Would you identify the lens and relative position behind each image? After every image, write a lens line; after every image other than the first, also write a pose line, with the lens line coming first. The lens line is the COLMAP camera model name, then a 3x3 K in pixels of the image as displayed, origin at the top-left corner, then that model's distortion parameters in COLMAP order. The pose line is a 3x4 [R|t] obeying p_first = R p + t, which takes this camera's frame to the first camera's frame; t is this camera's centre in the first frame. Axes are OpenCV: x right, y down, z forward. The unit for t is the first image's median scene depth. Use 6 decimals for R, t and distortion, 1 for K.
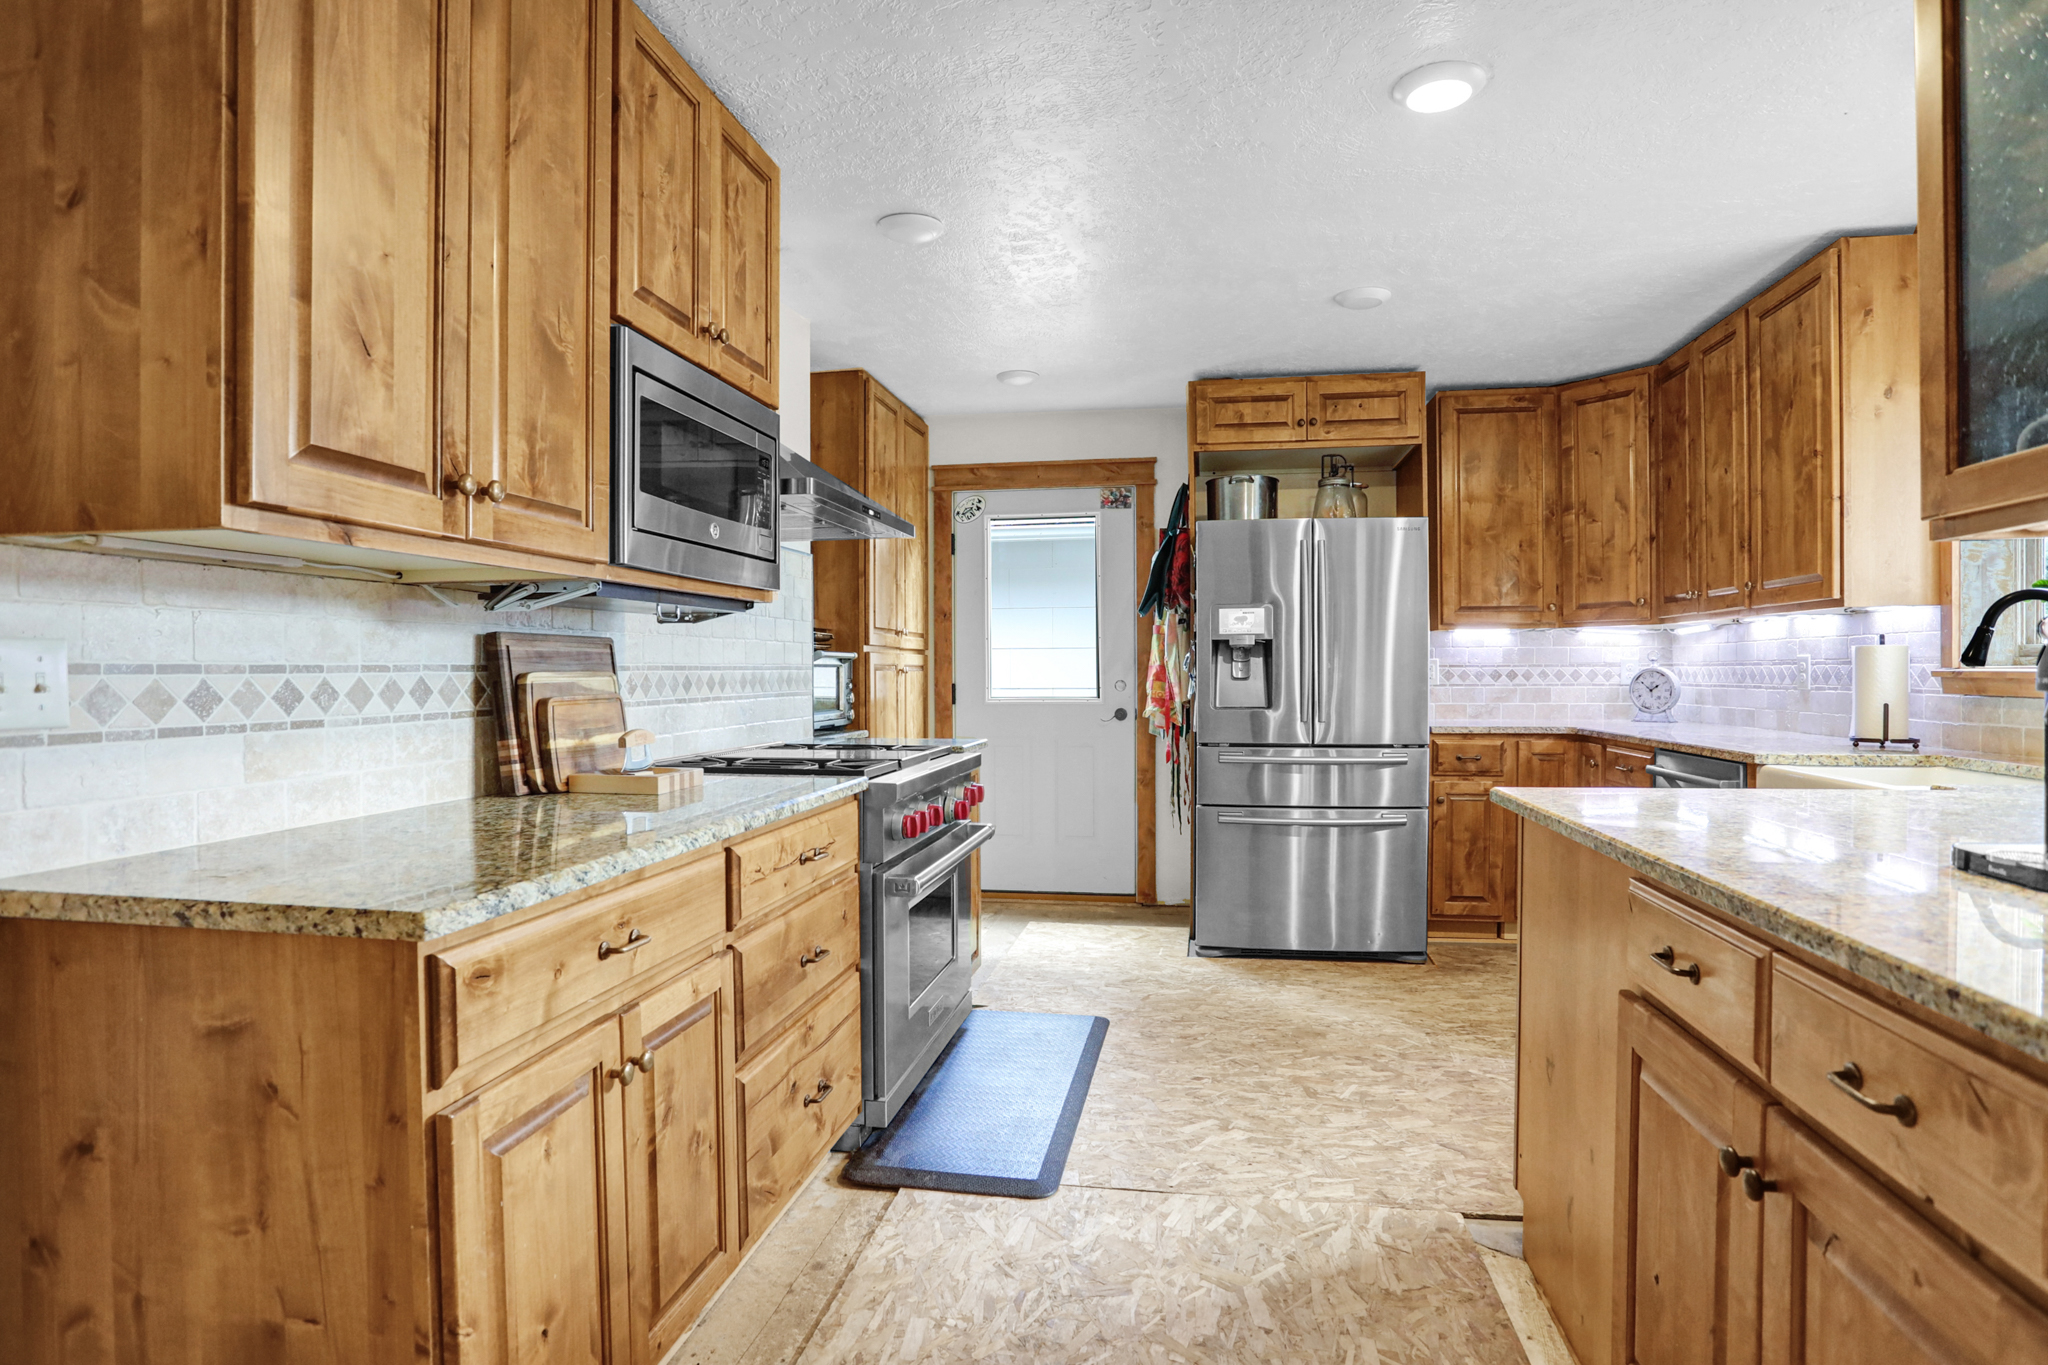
lens RADIAL K [[1034.6, 0, 1019.1], [0, 1034.6, 691.3], [0, 0, 1]] dist [-0.071516, 0.031179]
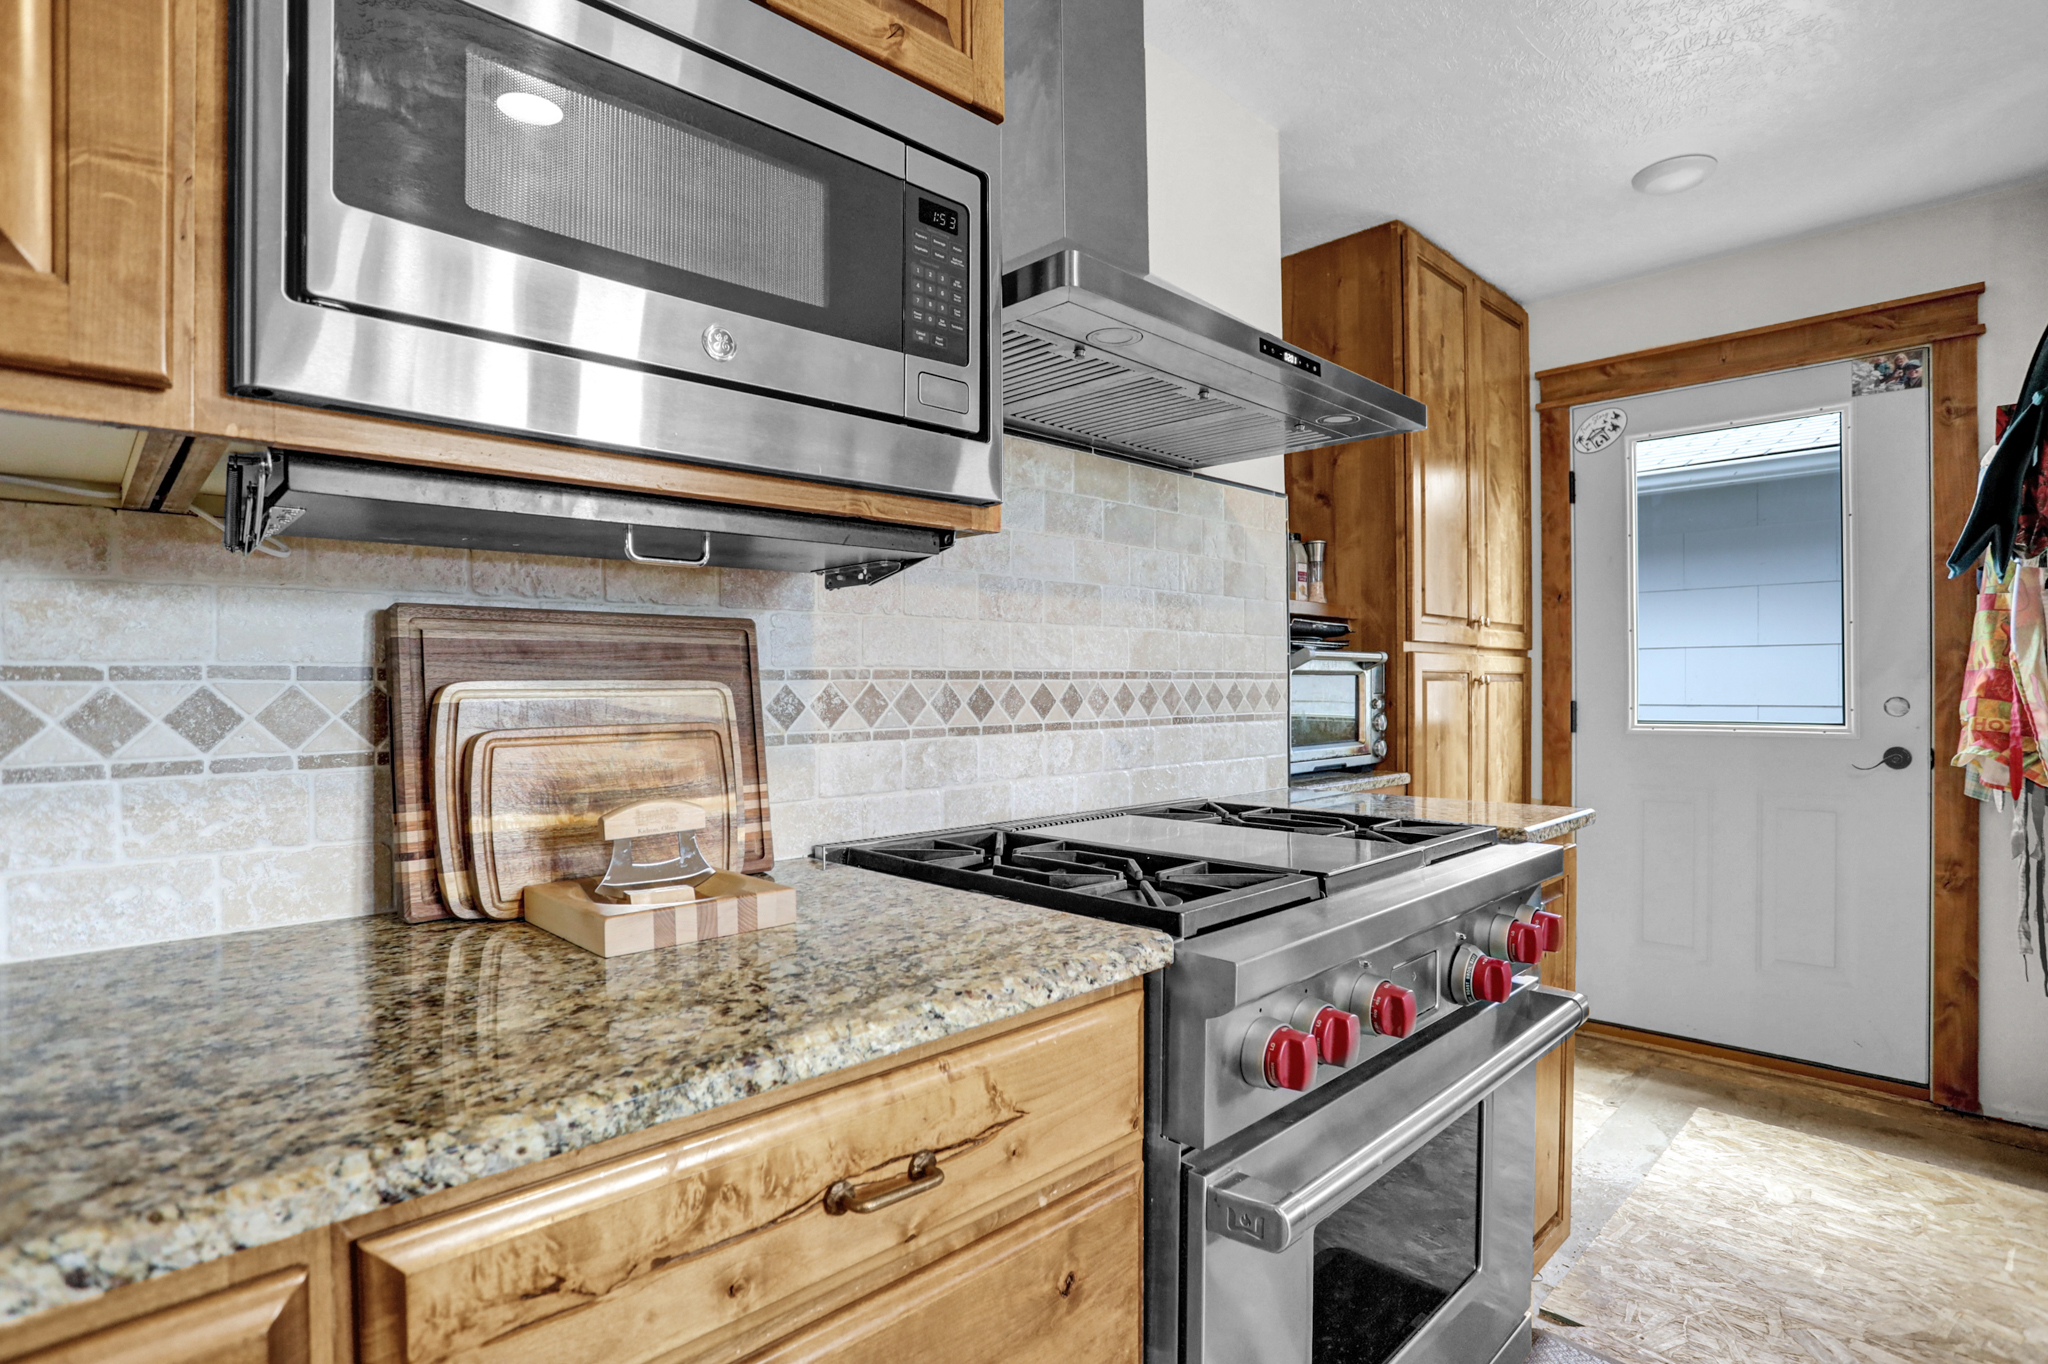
lens RADIAL K [[1034.6, 0, 1028.1], [0, 1034.6, 691.4], [0, 0, 1]] dist [-0.071516, 0.031179]
pose [[0.822636, 0.003094, -0.568561, 0.021491], [-0.009699, 0.999916, -0.008591, -0.005498], [0.568486, 0.012581, 0.822597, 0.345596]]
